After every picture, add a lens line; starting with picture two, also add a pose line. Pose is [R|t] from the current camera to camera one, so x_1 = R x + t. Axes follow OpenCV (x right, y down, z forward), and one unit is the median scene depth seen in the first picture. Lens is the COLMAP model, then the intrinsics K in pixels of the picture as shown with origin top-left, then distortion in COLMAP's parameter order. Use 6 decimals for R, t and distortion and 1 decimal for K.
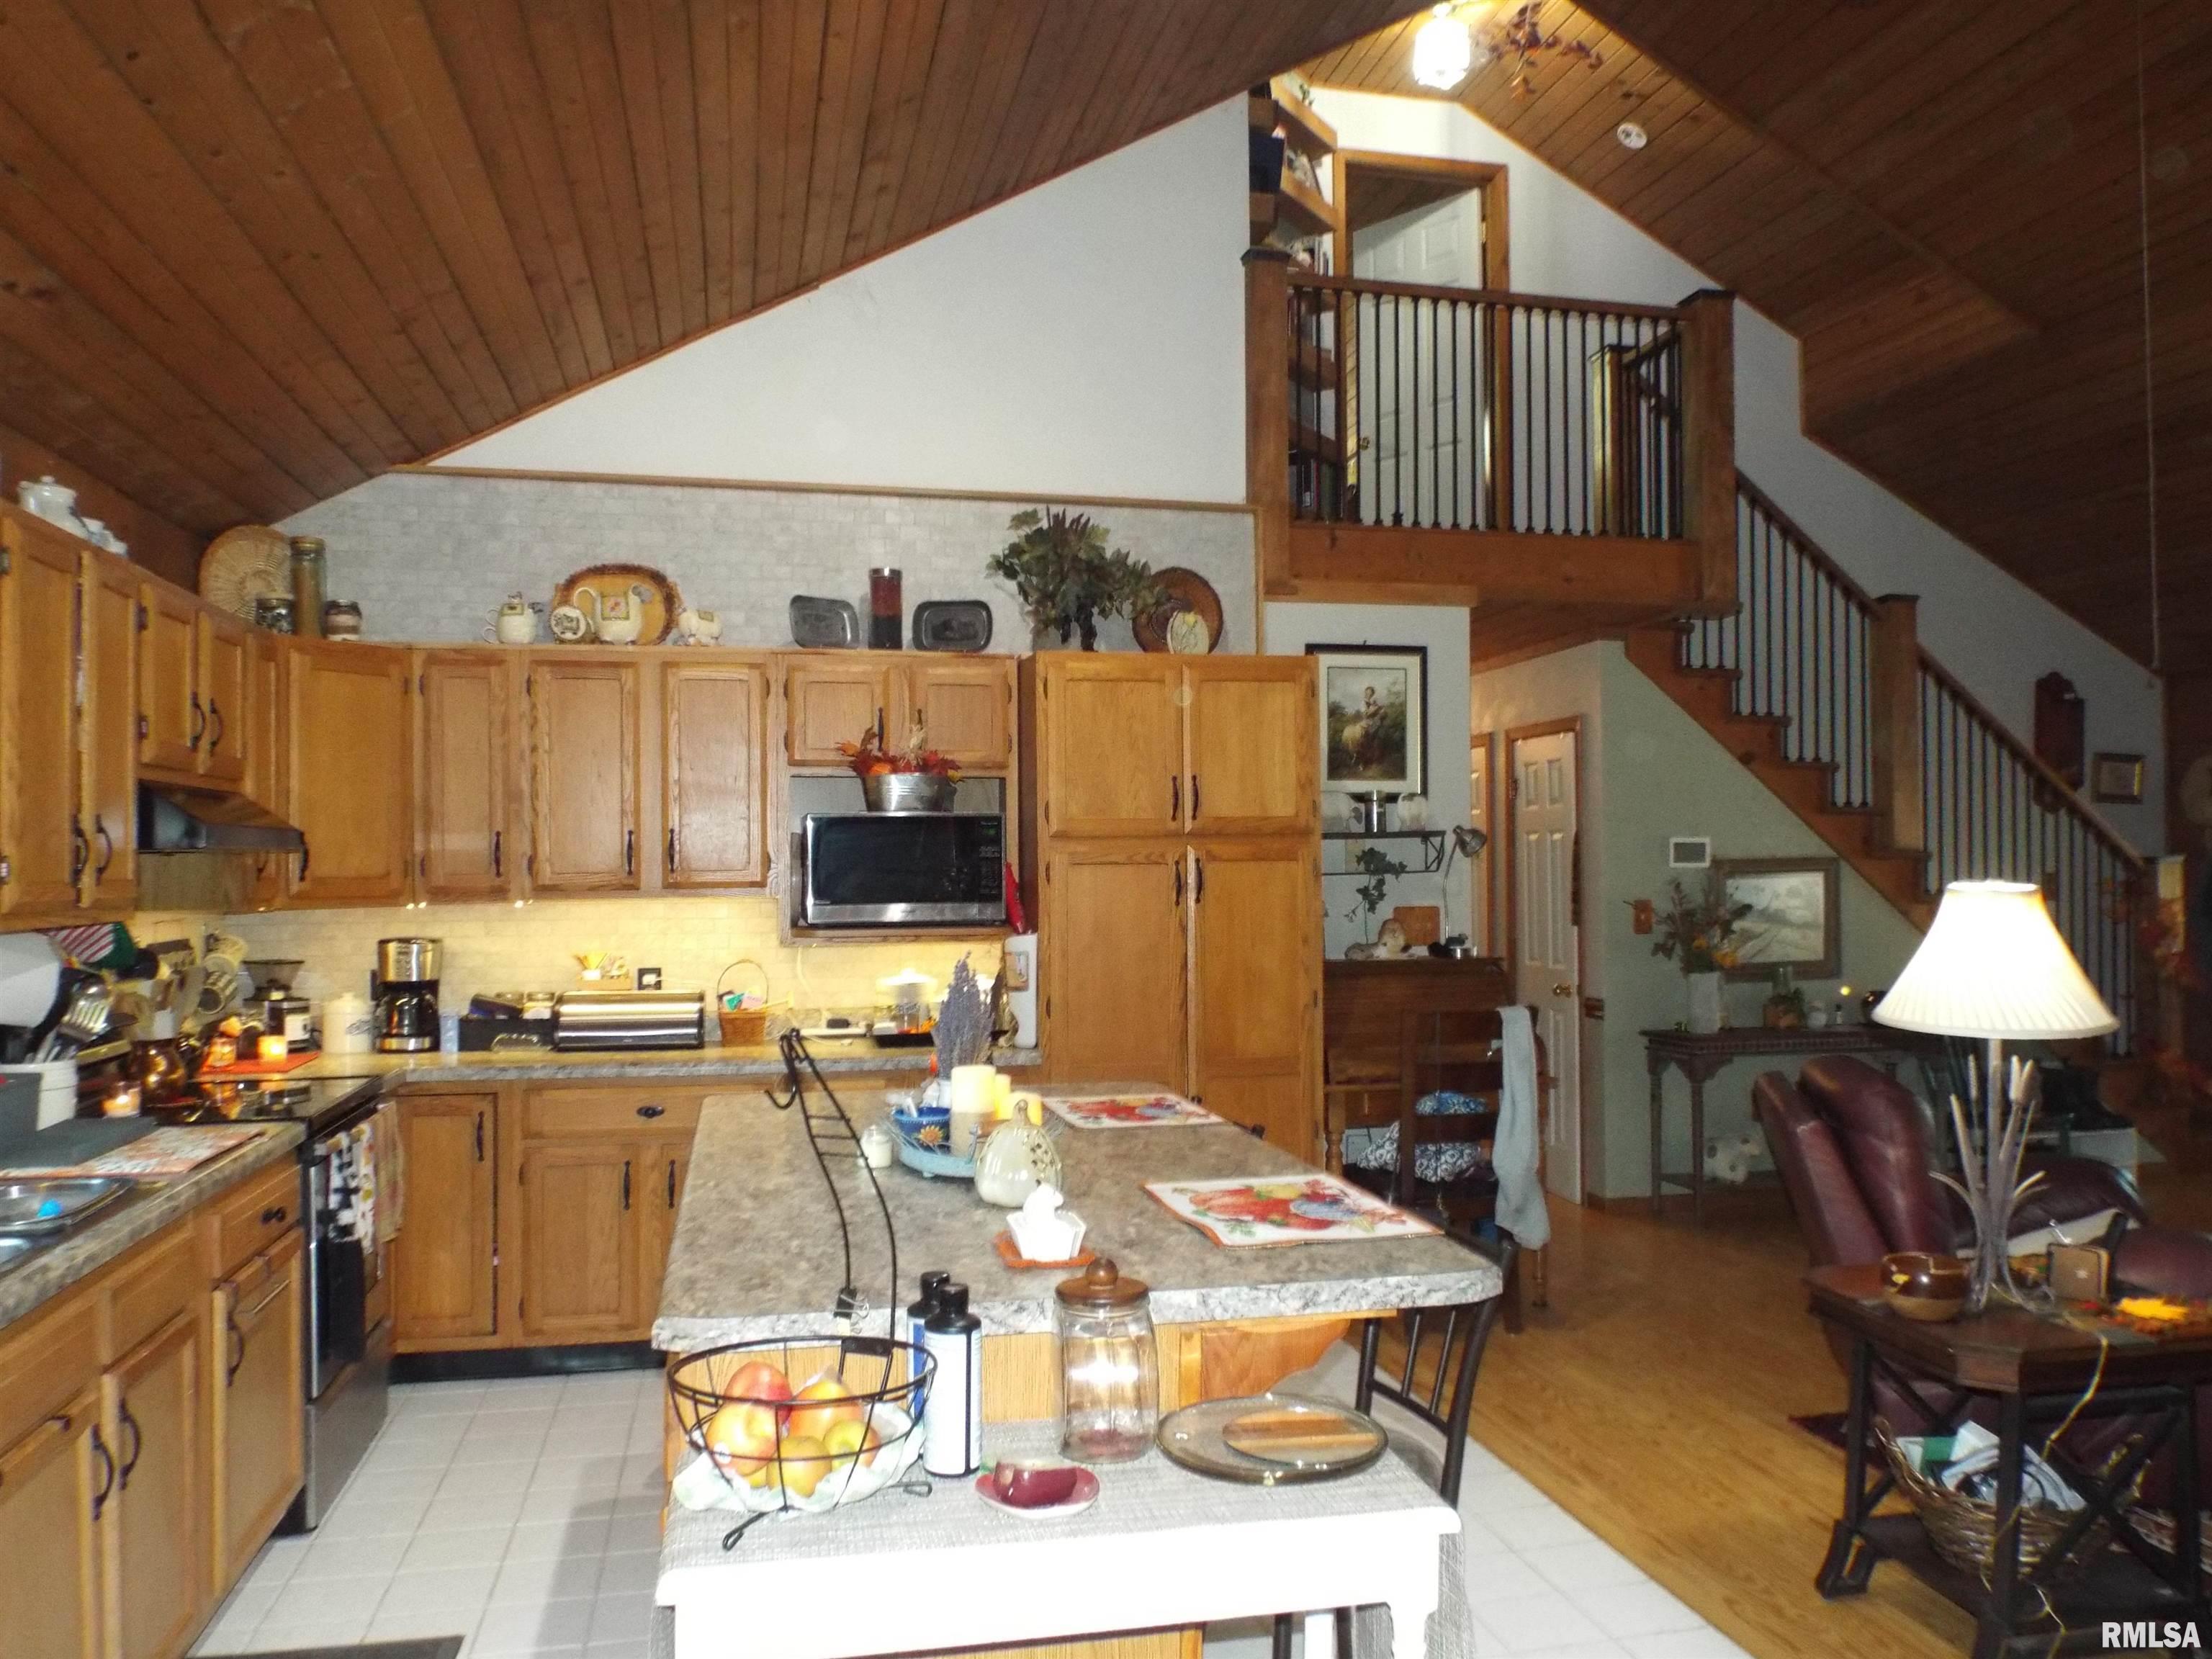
lens RADIAL K [[1643.6, 0, 1140.7], [0, 1643.6, 868.2], [0, 0, 1]] dist [-0.020264, 0.002069]
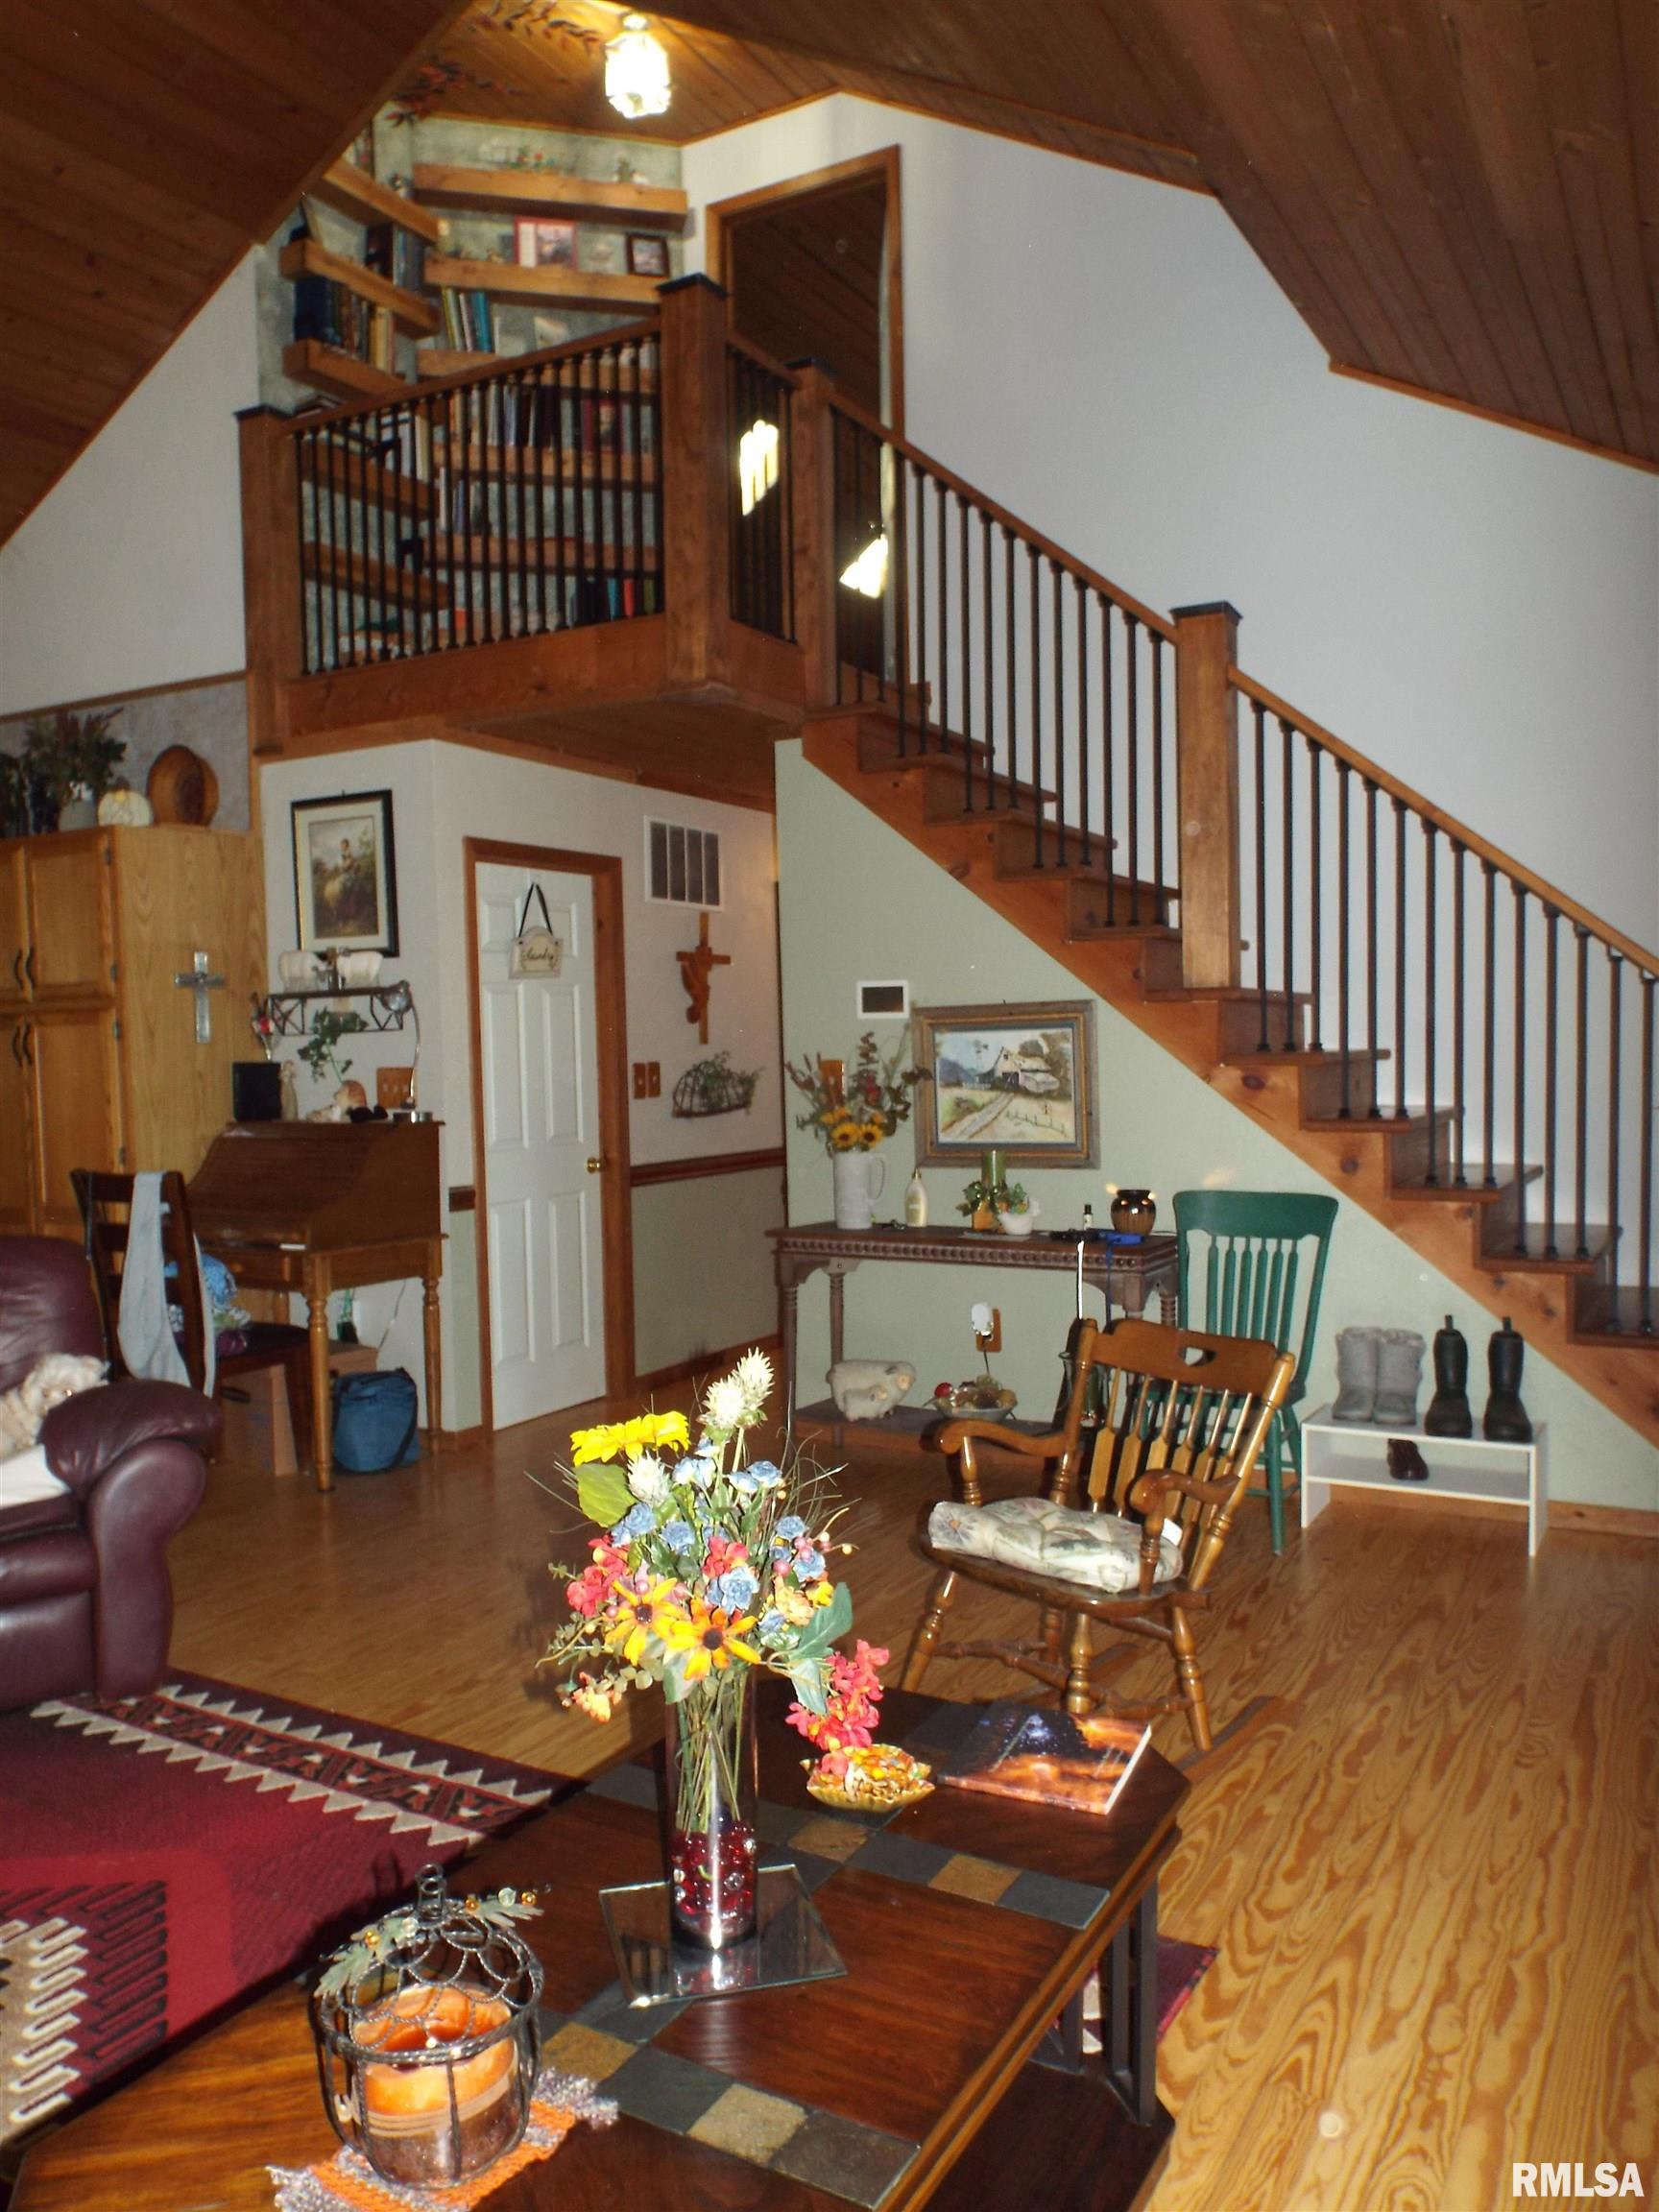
lens RADIAL K [[1643.6, 0, 825.9], [0, 1643.6, 1111.6], [0, 0, 1]] dist [-0.020264, 0.002069]
pose [[0.723617, 0.024834, -0.689754, 1.152575], [0.015556, 0.998512, 0.052270, 0.003247], [0.690026, -0.048553, 0.722154, 0.563743]]
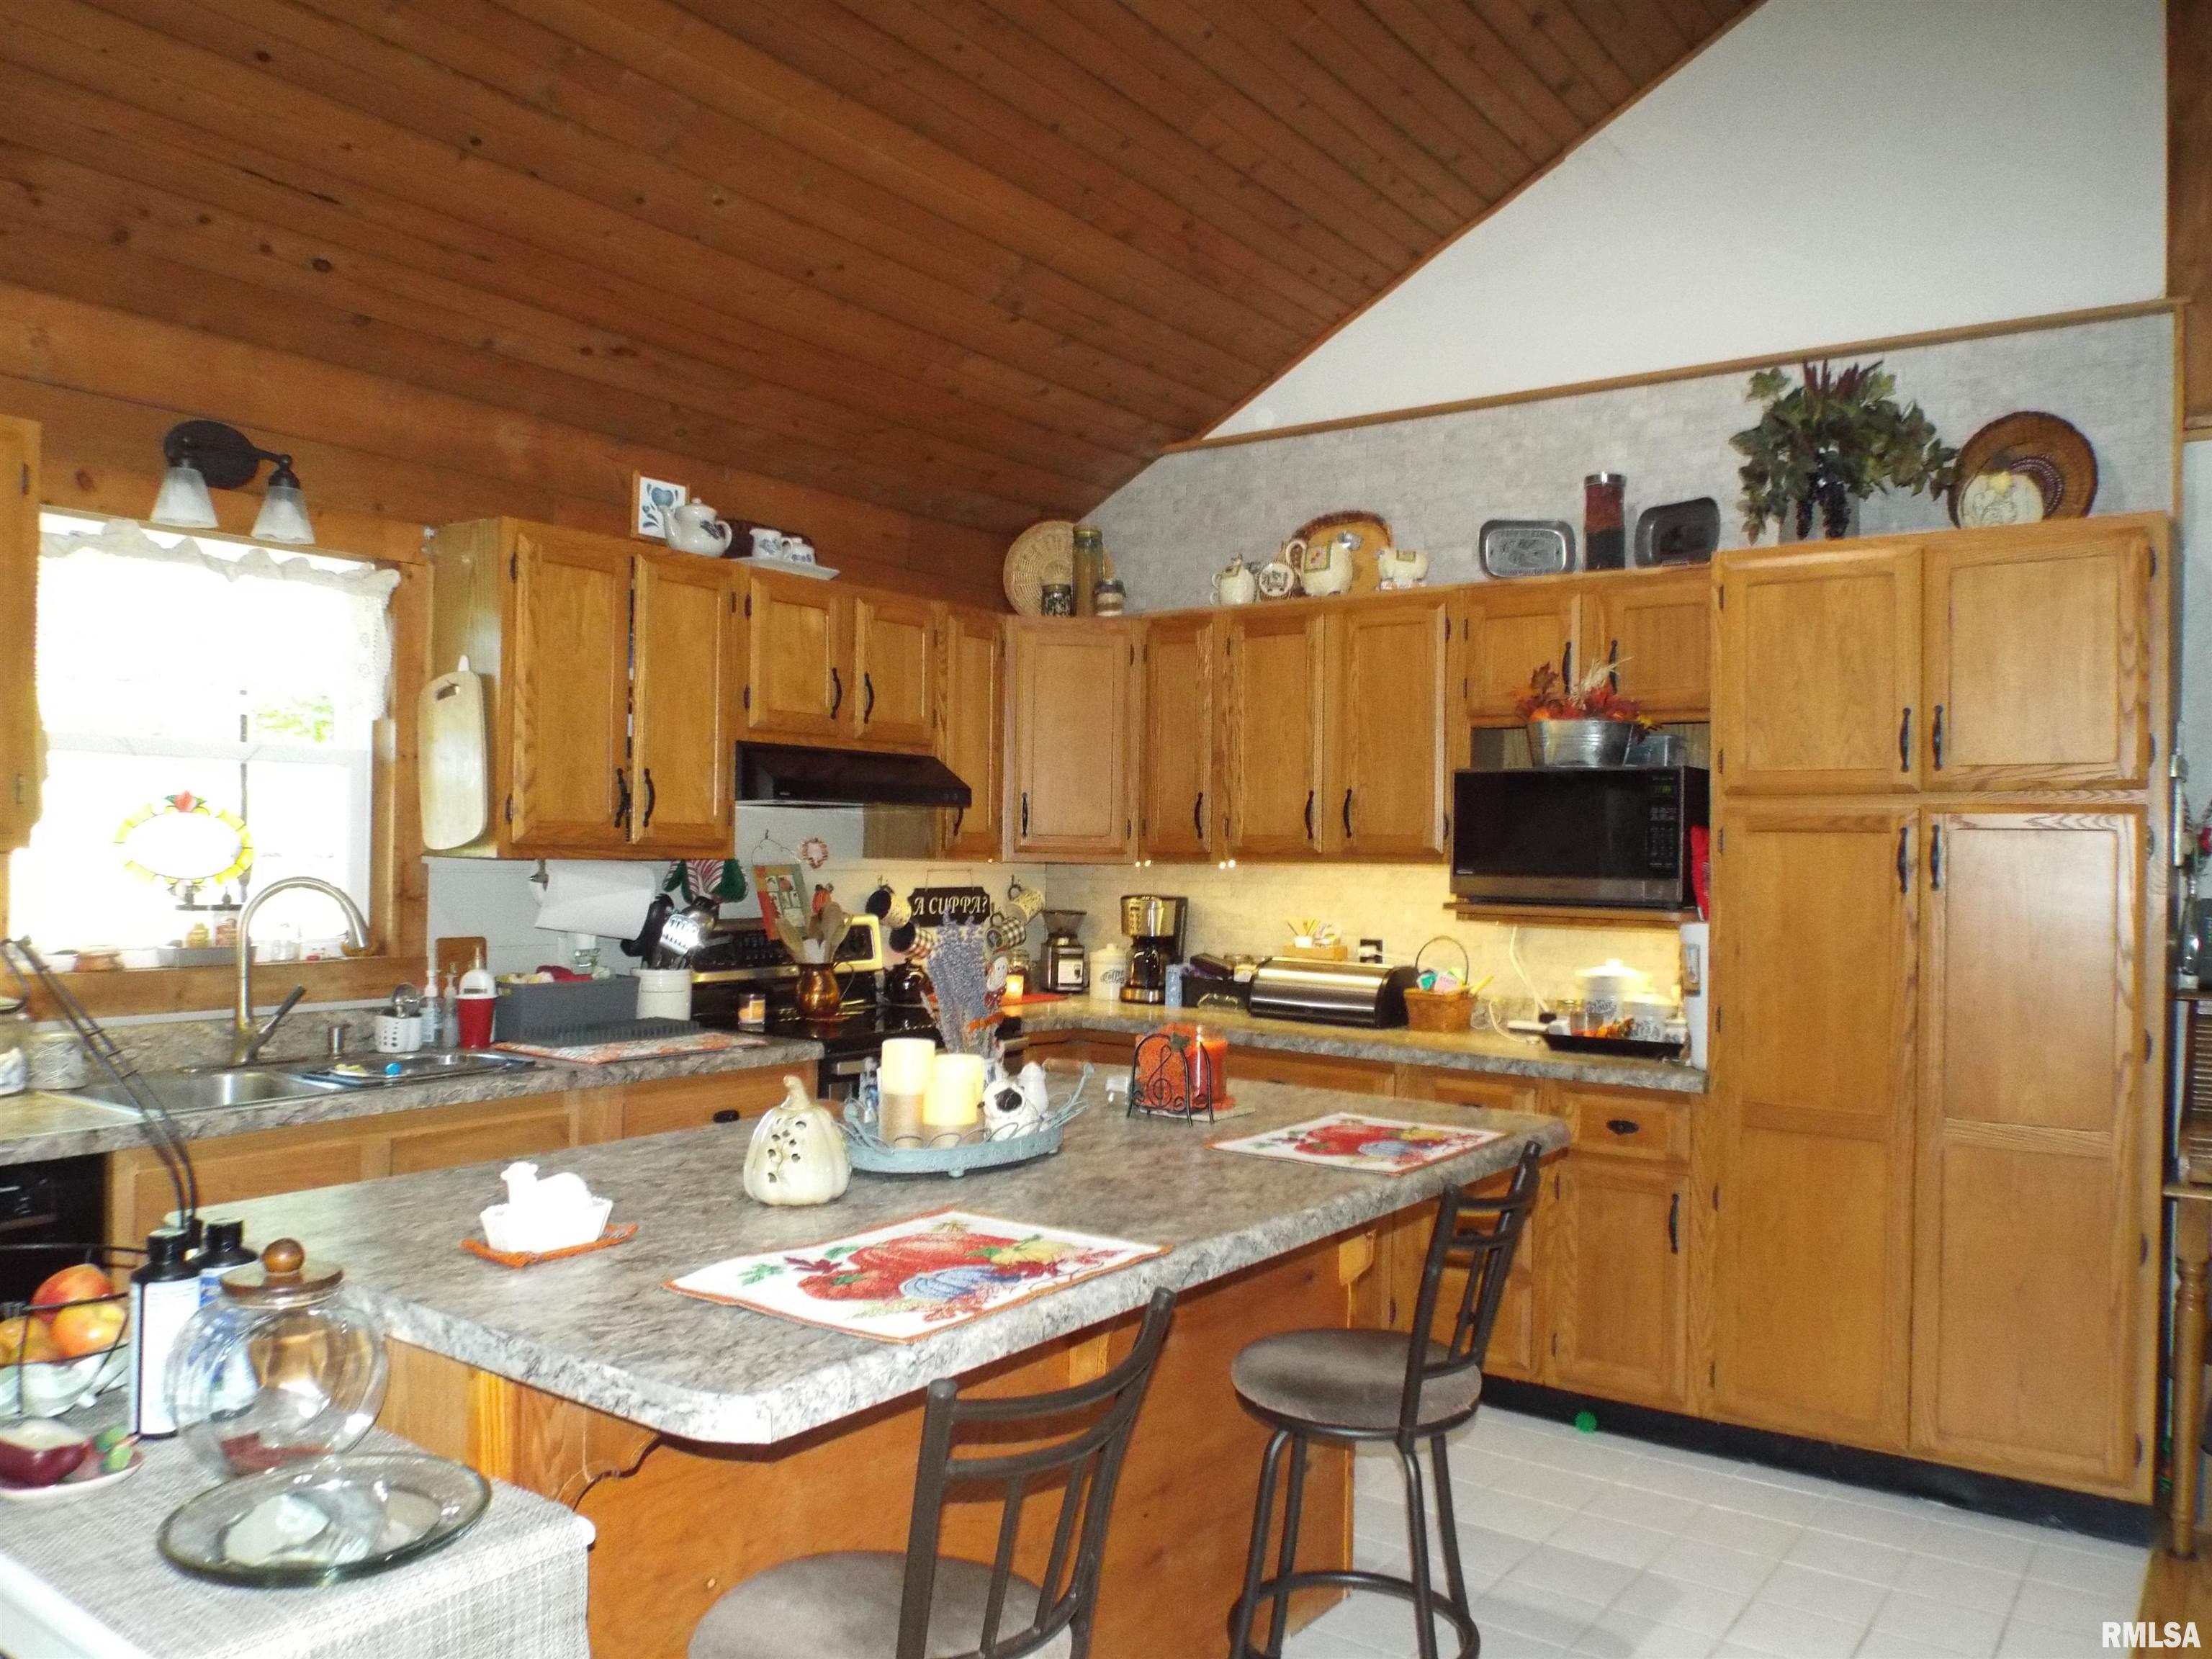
lens RADIAL K [[1643.6, 0, 1137.2], [0, 1643.6, 858.2], [0, 0, 1]] dist [-0.020264, 0.002069]
pose [[0.656565, 0.021728, -0.753956, 0.328872], [-0.023075, 0.999696, 0.008715, 0.009654], [0.753916, 0.011676, 0.656867, 0.288759]]
